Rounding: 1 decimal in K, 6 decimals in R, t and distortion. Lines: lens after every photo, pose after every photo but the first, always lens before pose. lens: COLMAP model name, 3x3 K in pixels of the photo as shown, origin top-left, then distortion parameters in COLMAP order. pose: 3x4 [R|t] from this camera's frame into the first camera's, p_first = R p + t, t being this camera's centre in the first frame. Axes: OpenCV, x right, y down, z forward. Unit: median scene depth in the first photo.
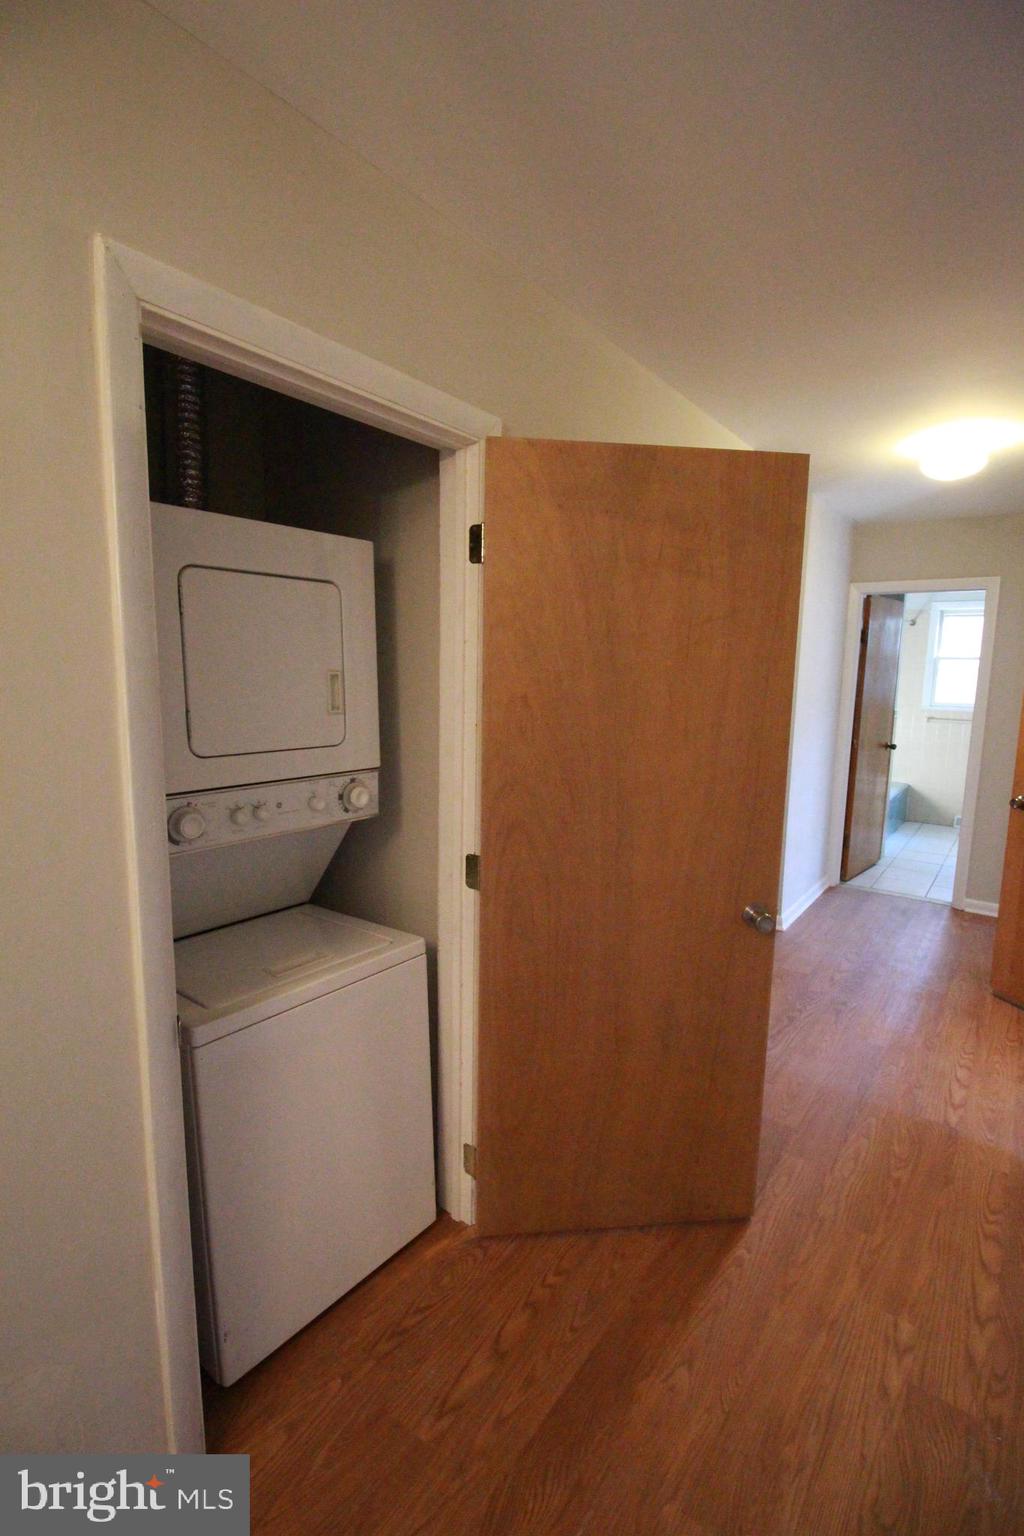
lens RADIAL K [[705.3, 0, 519.9], [0, 705.3, 772.6], [0, 0, 1]] dist [-0.018608, -0.003652]
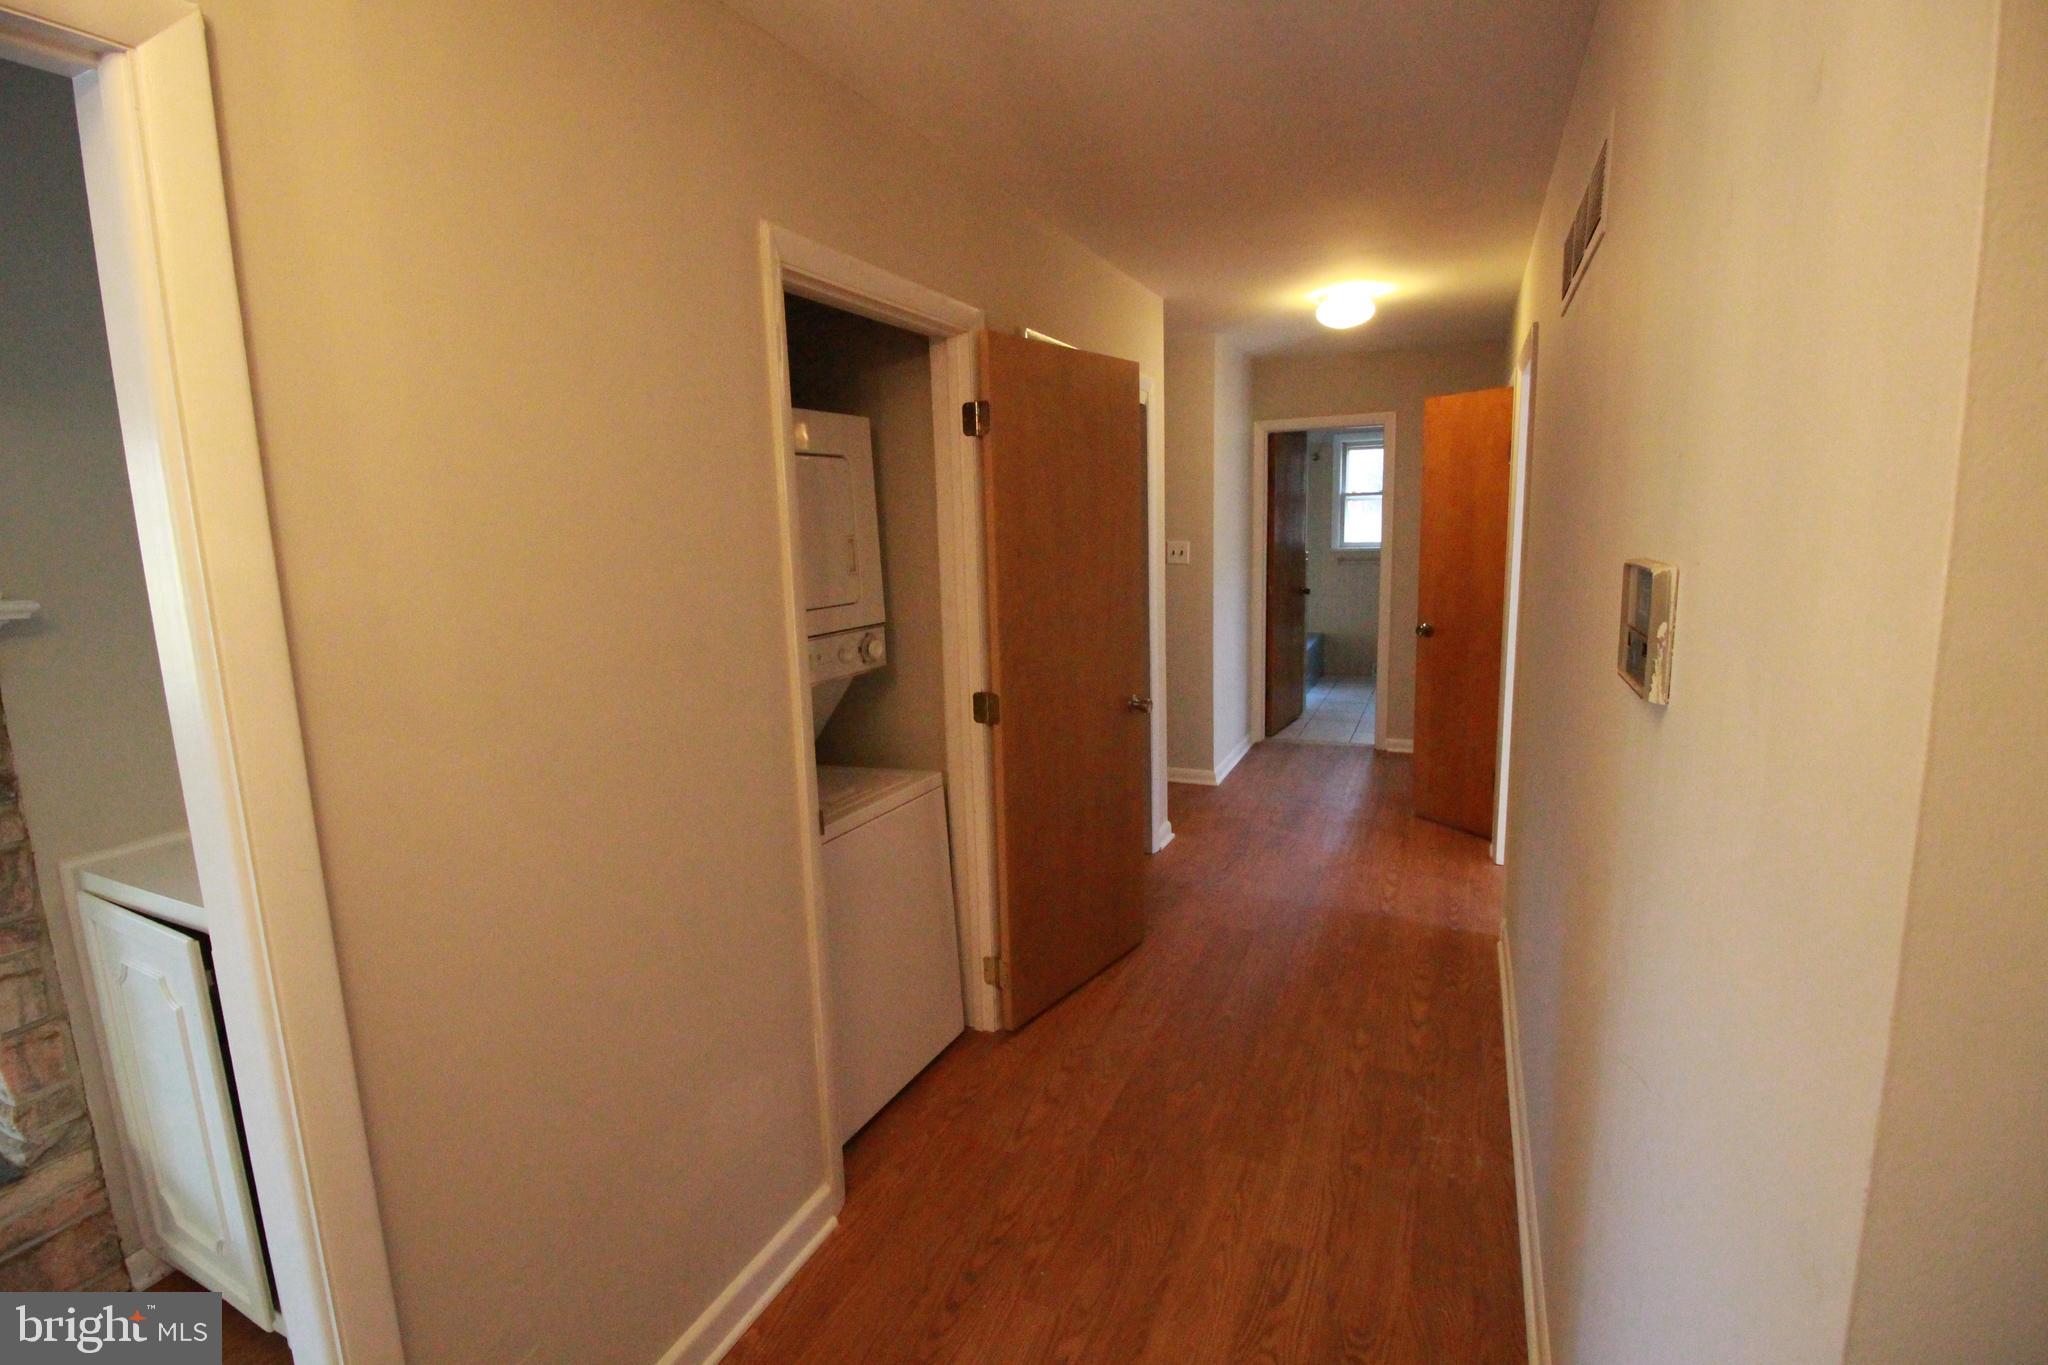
lens RADIAL K [[940.4, 0, 1010.0], [0, 940.4, 676.5], [0, 0, 1]] dist [-0.018608, -0.003652]
pose [[0.979810, -0.077287, 0.184391, -0.280738], [0.075125, 0.996999, 0.018695, 0.062547], [-0.185282, -0.004465, 0.982675, -0.467345]]
